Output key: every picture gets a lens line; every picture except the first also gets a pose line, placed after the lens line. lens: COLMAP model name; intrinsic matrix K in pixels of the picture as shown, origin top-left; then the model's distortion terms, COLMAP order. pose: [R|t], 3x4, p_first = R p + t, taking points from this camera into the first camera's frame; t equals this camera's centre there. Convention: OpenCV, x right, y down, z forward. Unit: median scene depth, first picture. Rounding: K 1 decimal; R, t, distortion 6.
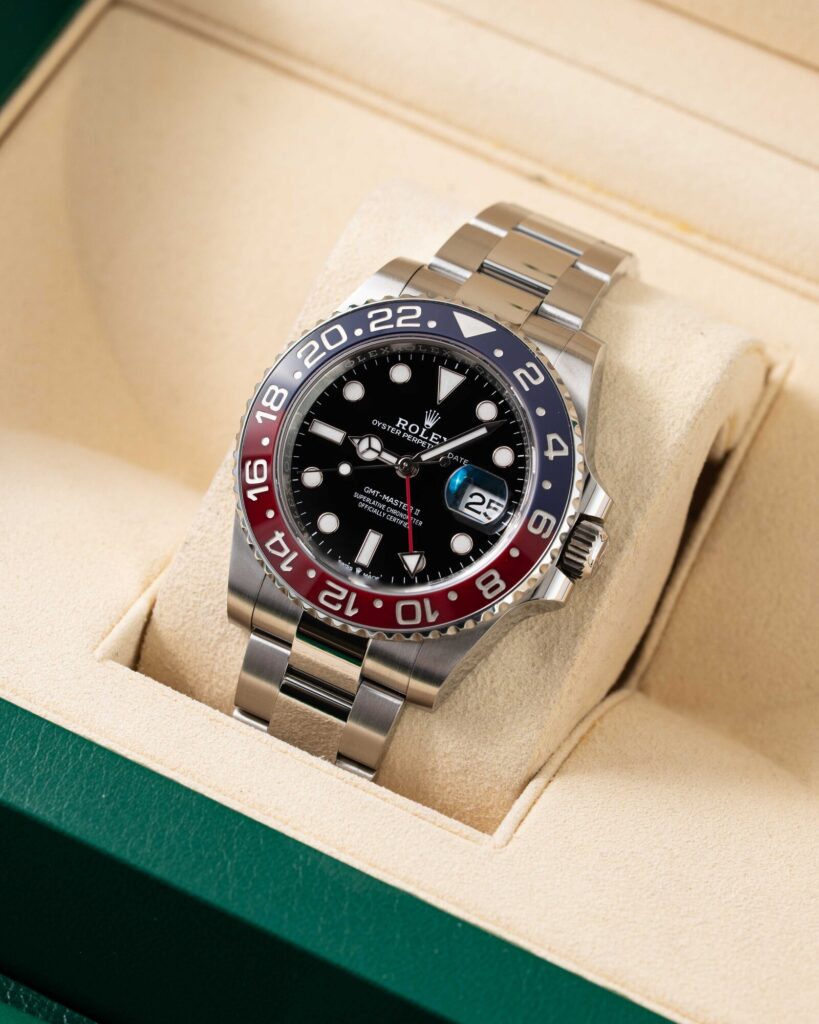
lens RADIAL K [[4993.5, 0, 410.1], [0, 4993.5, 512.3], [0, 0, 1]] dist [-0.359406, 0.000000]
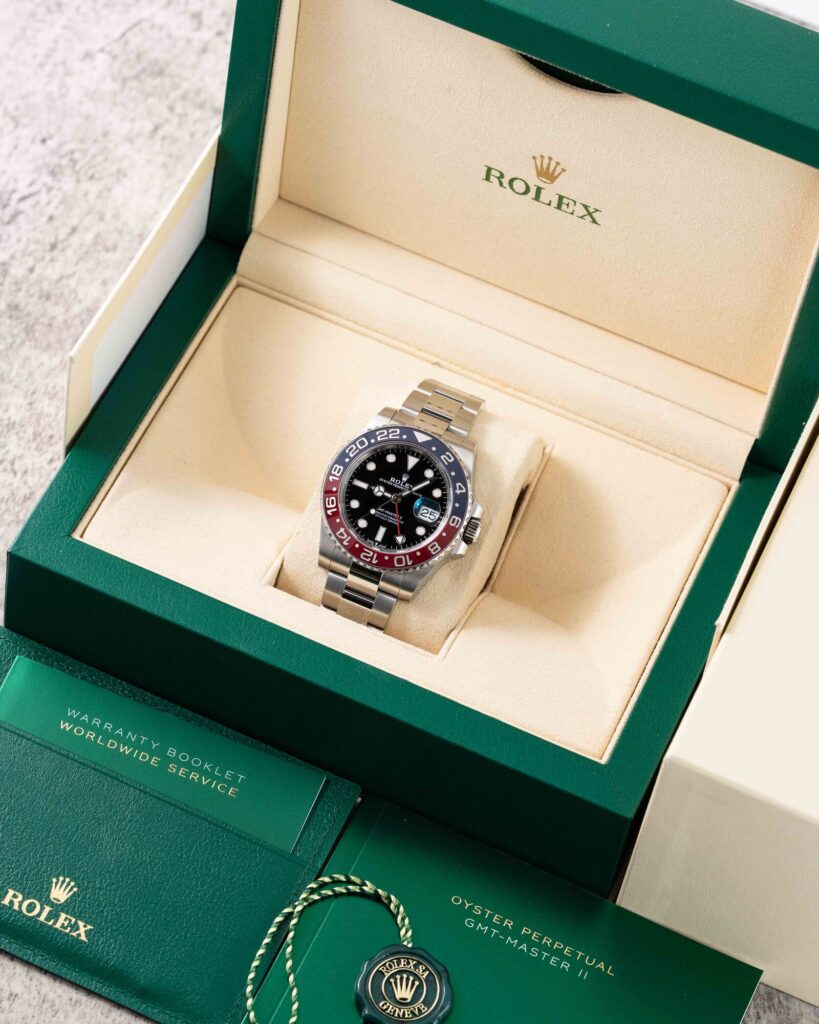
lens RADIAL K [[4993.5, 0, 408.9], [0, 4993.5, 511.7], [0, 0, 1]] dist [-0.359406, 0.000000]
pose [[0.995893, -0.027220, 0.086349, -0.194941], [0.025787, 0.999511, 0.017671, -0.043738], [-0.086787, -0.015372, 0.996108, -1.315352]]
